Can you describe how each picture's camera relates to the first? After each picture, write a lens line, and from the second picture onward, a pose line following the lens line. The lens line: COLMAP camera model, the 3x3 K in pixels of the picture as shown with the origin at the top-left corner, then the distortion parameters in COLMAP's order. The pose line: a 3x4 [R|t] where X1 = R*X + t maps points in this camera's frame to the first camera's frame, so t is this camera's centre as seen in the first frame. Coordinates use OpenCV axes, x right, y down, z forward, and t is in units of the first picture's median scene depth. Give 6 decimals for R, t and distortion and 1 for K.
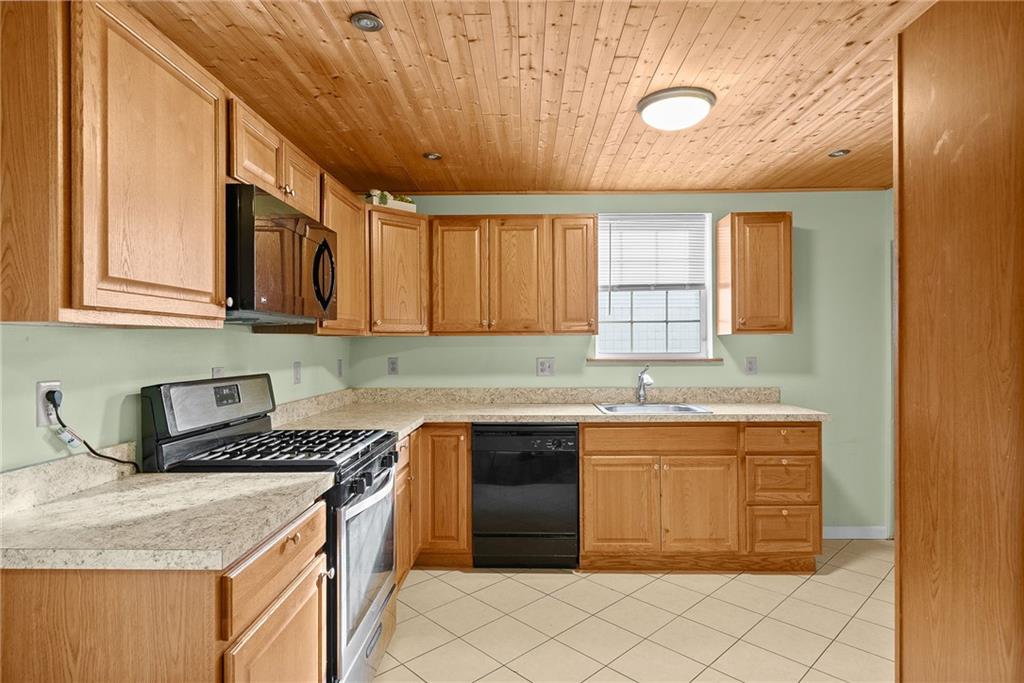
lens RADIAL K [[548.9, 0, 513.1], [0, 548.9, 346.3], [0, 0, 1]] dist [-0.000692, -0.000087]
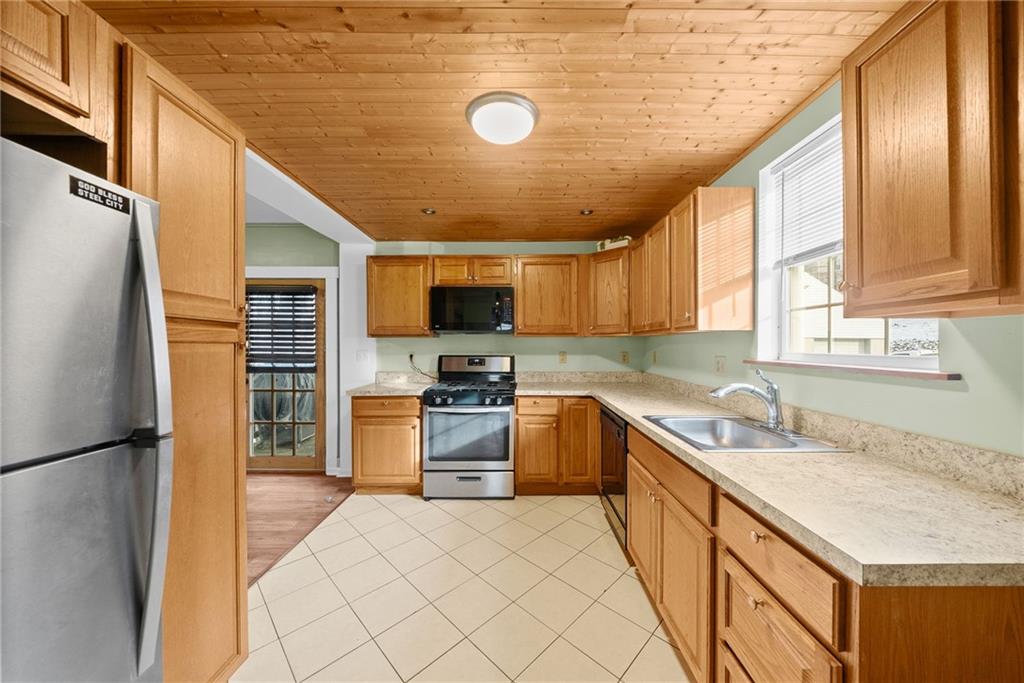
lens RADIAL K [[350.6, 0, 517.8], [0, 350.6, 345.0], [0, 0, 1]] dist [-0.000412, -0.000042]
pose [[0.019531, 0.004456, -0.999799, 0.720136], [-0.001866, 0.999988, 0.004421, 0.000963], [0.999808, 0.001779, 0.019539, 0.744287]]
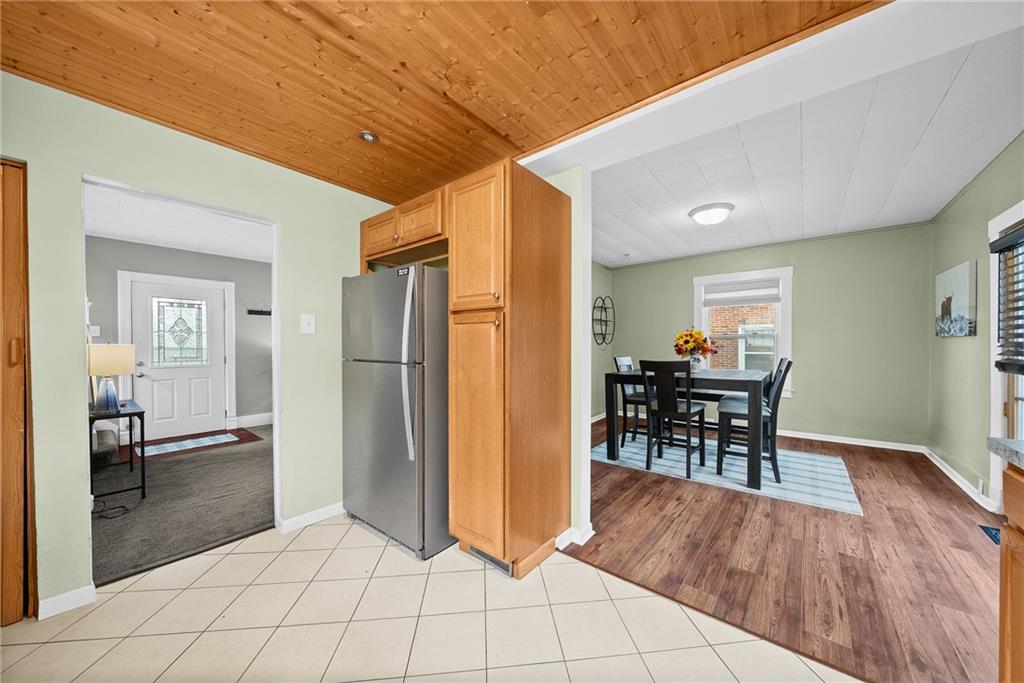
lens RADIAL K [[353.8, 0, 518.0], [0, 353.8, 340.0], [0, 0, 1]] dist [-0.000908, -0.000052]
pose [[-0.792587, 0.014102, 0.609596, -0.035430], [0.007345, 0.999881, -0.013580, 0.032846], [-0.609715, -0.006286, -0.792596, 0.859789]]
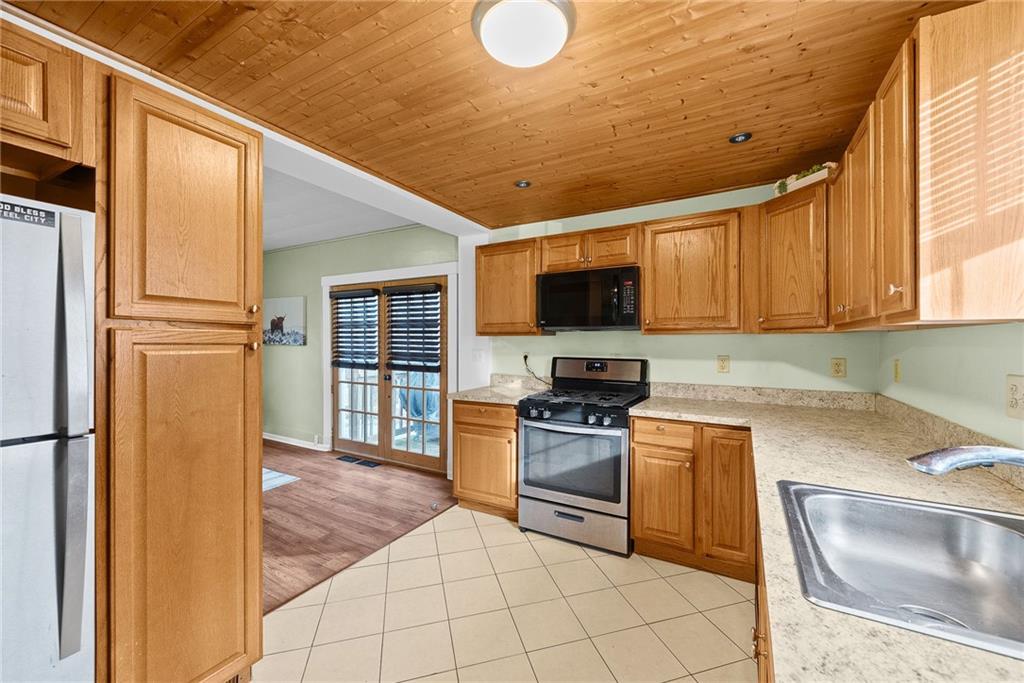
lens RADIAL K [[398.8, 0, 518.7], [0, 398.8, 342.7], [0, 0, 1]] dist [0.000204, -0.000223]
pose [[-0.471487, 0.004025, -0.881864, 0.574977], [-0.003770, 0.999971, 0.006580, -0.004976], [0.881865, 0.006427, -0.471459, 0.919593]]
